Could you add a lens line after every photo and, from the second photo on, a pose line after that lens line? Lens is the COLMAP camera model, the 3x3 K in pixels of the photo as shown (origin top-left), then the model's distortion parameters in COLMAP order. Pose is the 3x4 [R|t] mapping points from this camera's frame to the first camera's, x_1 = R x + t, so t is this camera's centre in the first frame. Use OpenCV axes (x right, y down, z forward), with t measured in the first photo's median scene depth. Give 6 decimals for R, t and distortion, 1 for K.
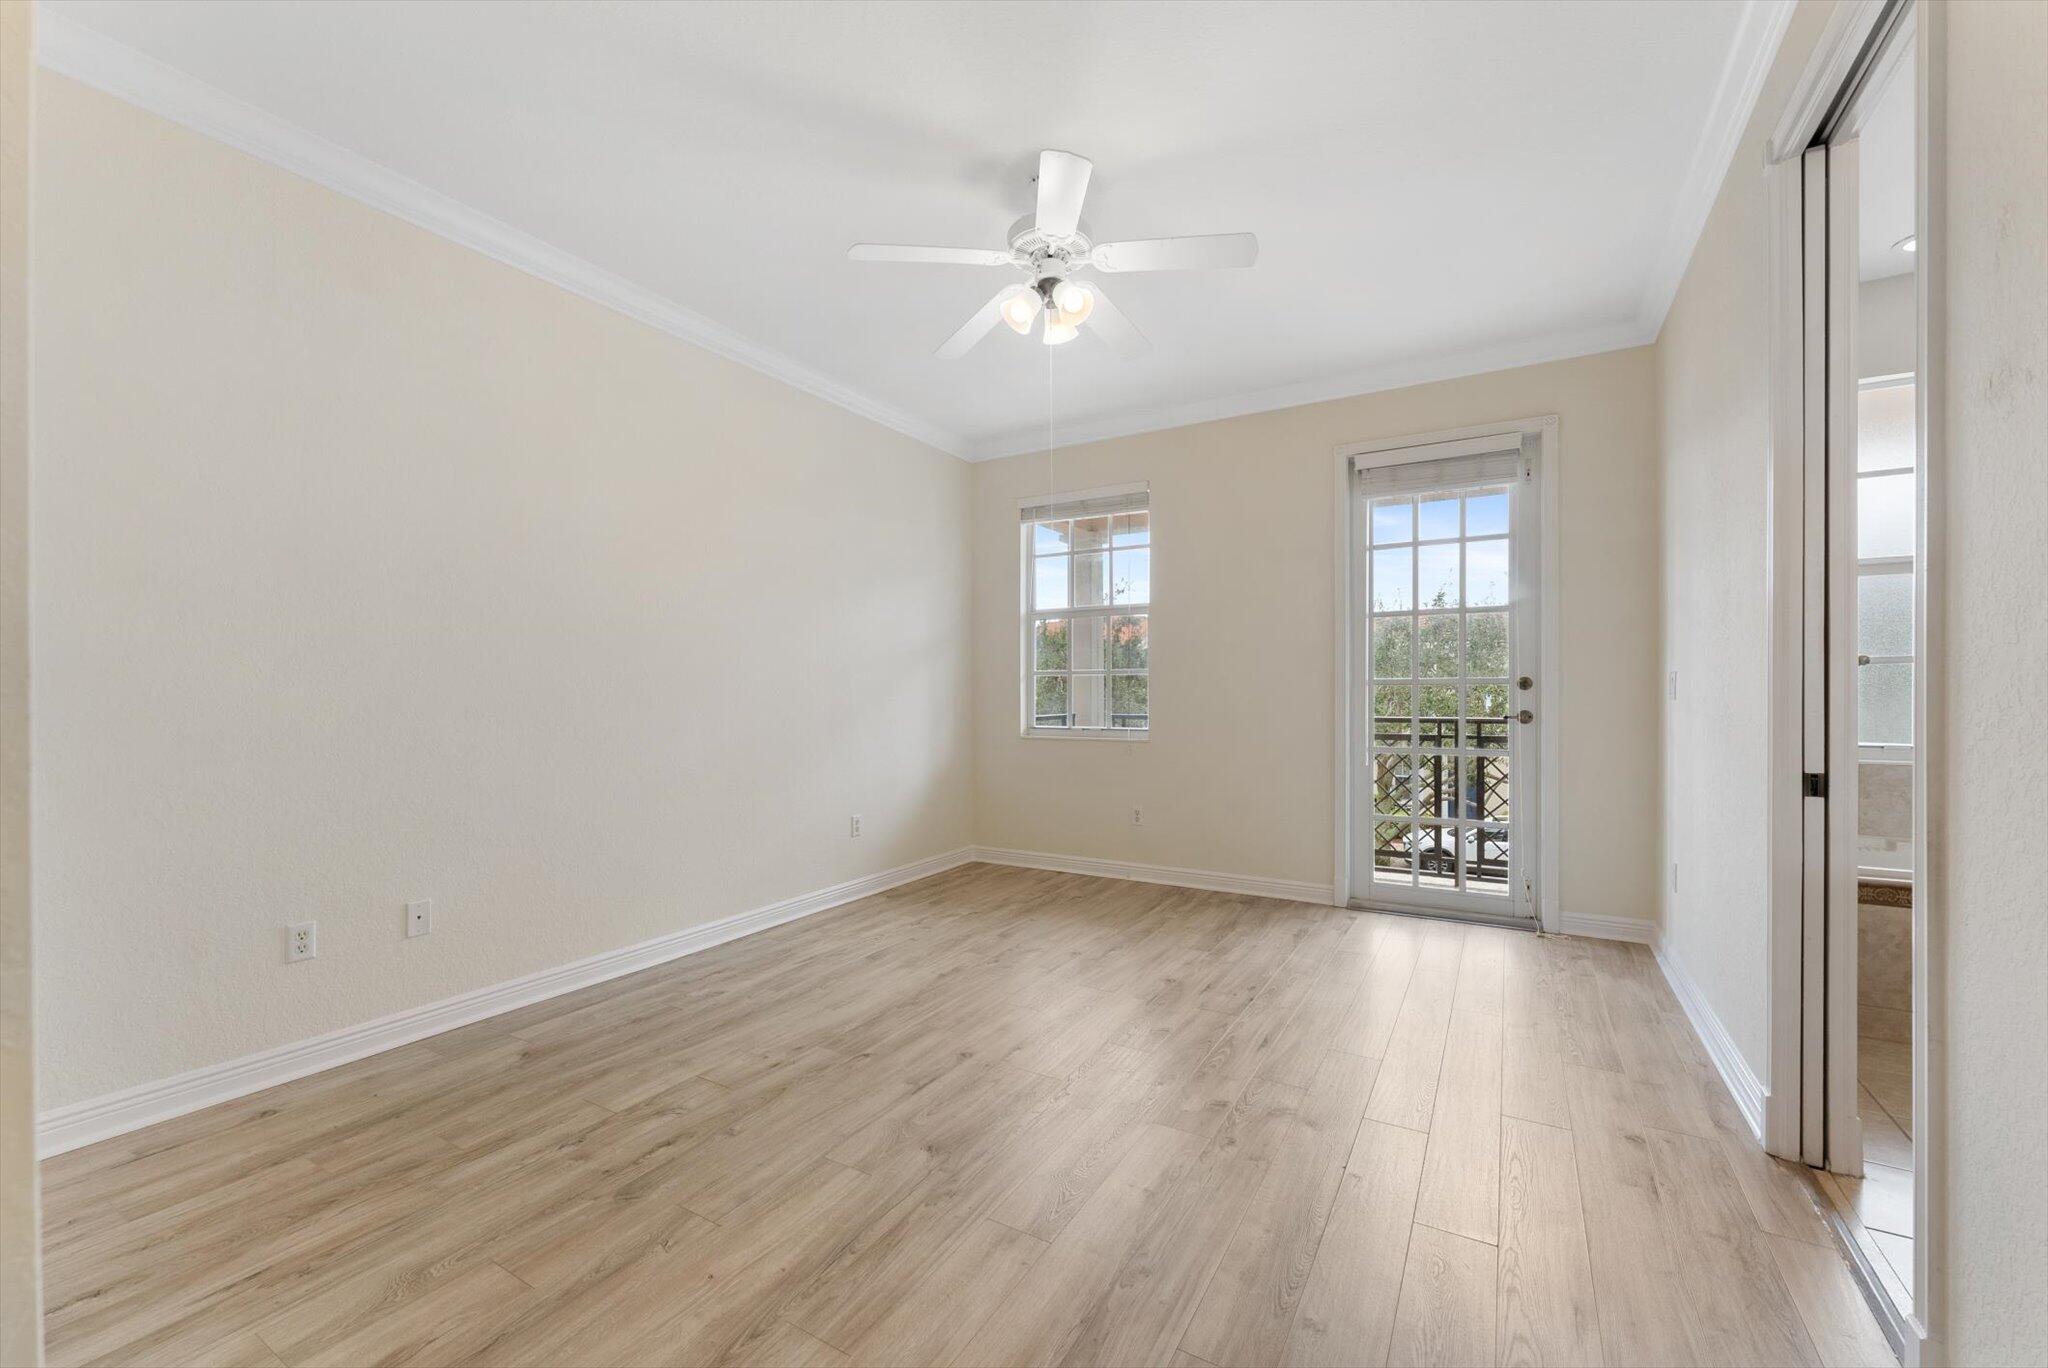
lens RADIAL K [[839.4, 0, 1018.9], [0, 839.4, 688.8], [0, 0, 1]] dist [-0.001047, -0.000630]
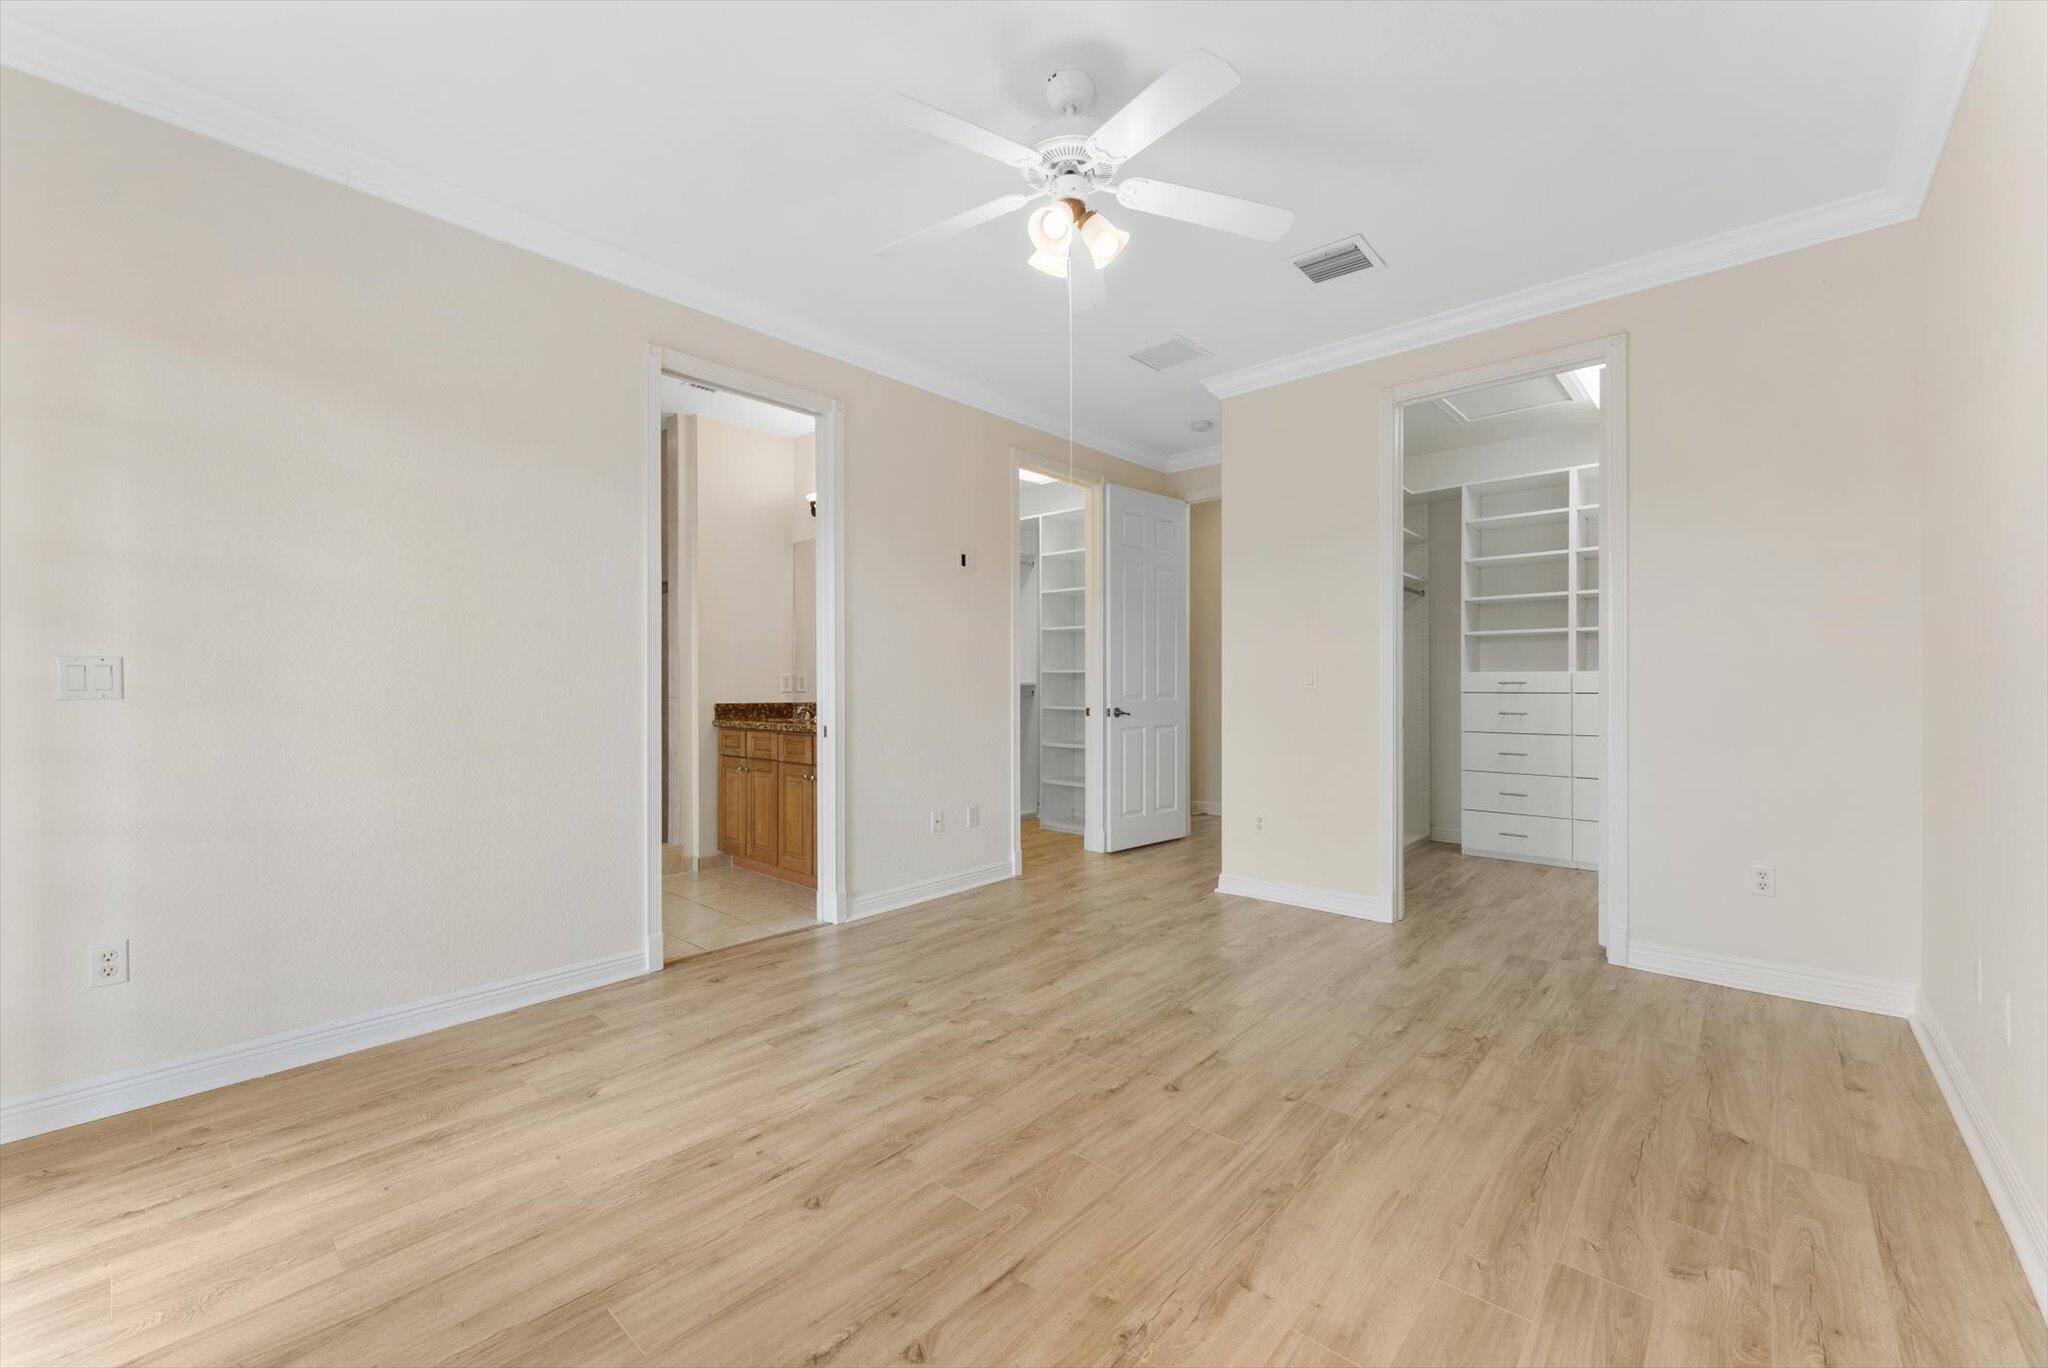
lens RADIAL K [[839.4, 0, 1008.8], [0, 839.4, 686.8], [0, 0, 1]] dist [-0.001047, -0.000630]
pose [[-0.979265, 0.004109, 0.202543, -0.075460], [0.004139, 0.999991, -0.000273, 0.007036], [-0.202543, 0.000571, -0.979273, 1.914915]]
